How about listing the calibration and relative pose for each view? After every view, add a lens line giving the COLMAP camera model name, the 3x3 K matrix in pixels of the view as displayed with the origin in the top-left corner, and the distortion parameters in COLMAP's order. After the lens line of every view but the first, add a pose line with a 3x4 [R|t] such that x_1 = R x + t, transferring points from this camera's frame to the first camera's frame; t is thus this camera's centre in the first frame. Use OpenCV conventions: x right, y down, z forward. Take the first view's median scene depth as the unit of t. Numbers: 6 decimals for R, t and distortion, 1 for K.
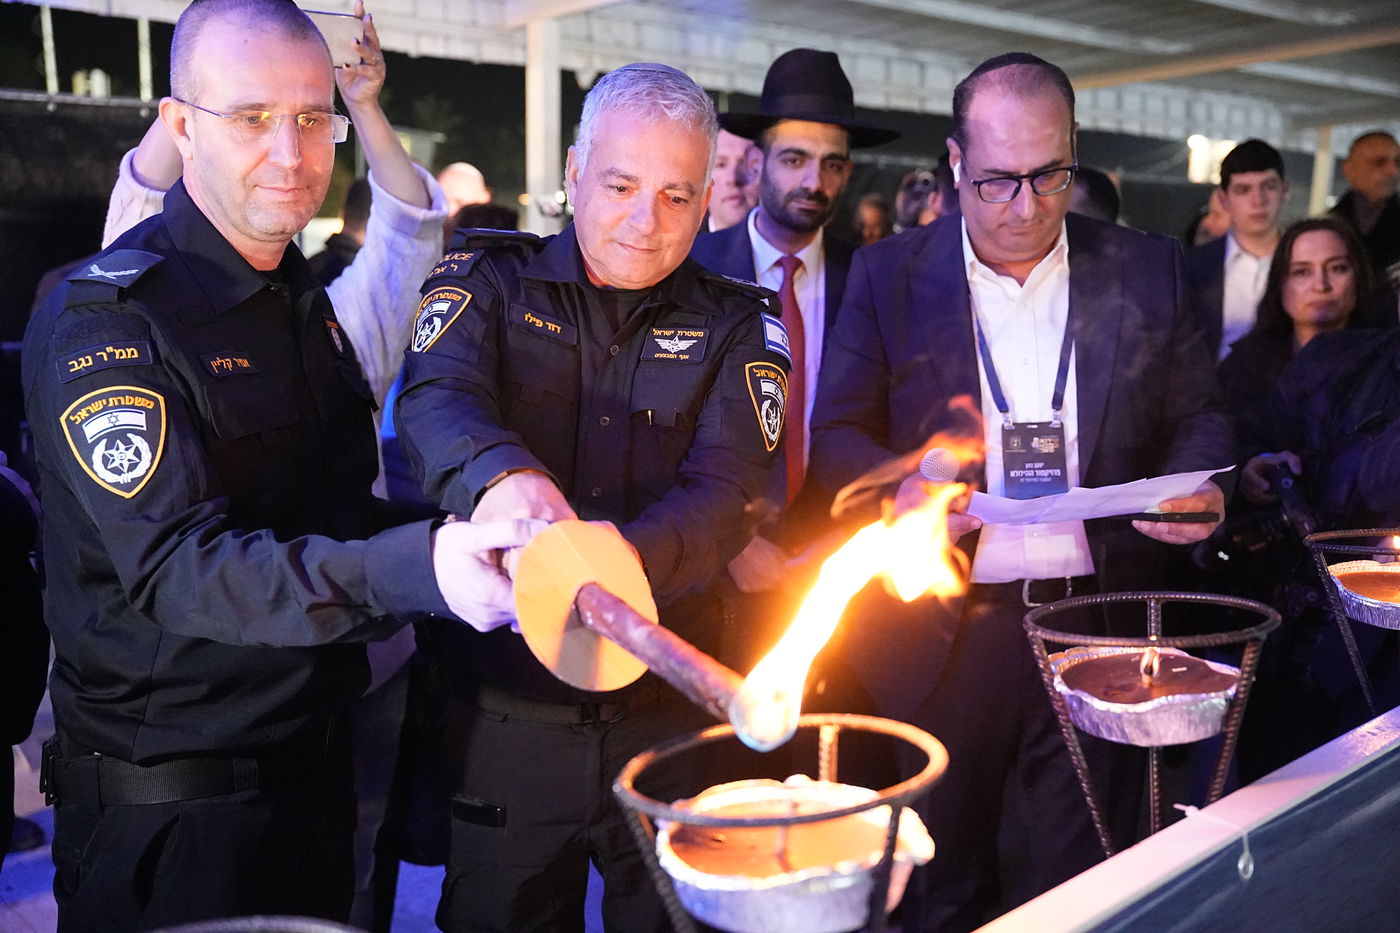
lens RADIAL K [[1424.9, 0, 693.0], [0, 1424.9, 470.6], [0, 0, 1]] dist [0.068905, 0.000000]
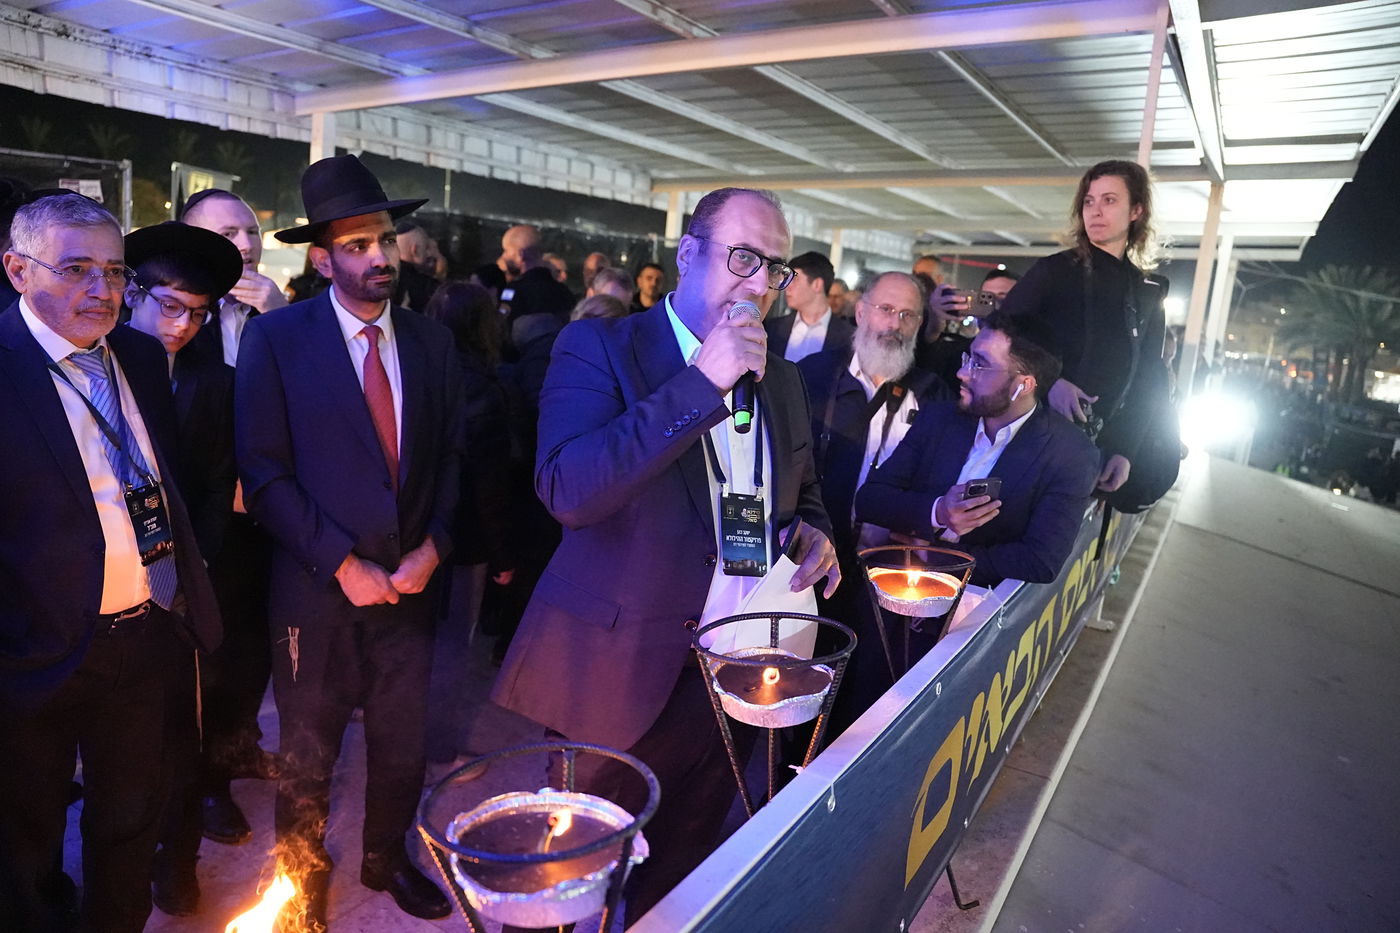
lens RADIAL K [[975.2, 0, 702.8], [0, 975.2, 468.9], [0, 0, 1]] dist [-0.136620, 0.105602]
pose [[0.958306, 0.017262, 0.285222, -0.041935], [-0.030977, 0.998567, 0.043643, -0.111810], [-0.284060, -0.050659, 0.957467, 0.072805]]
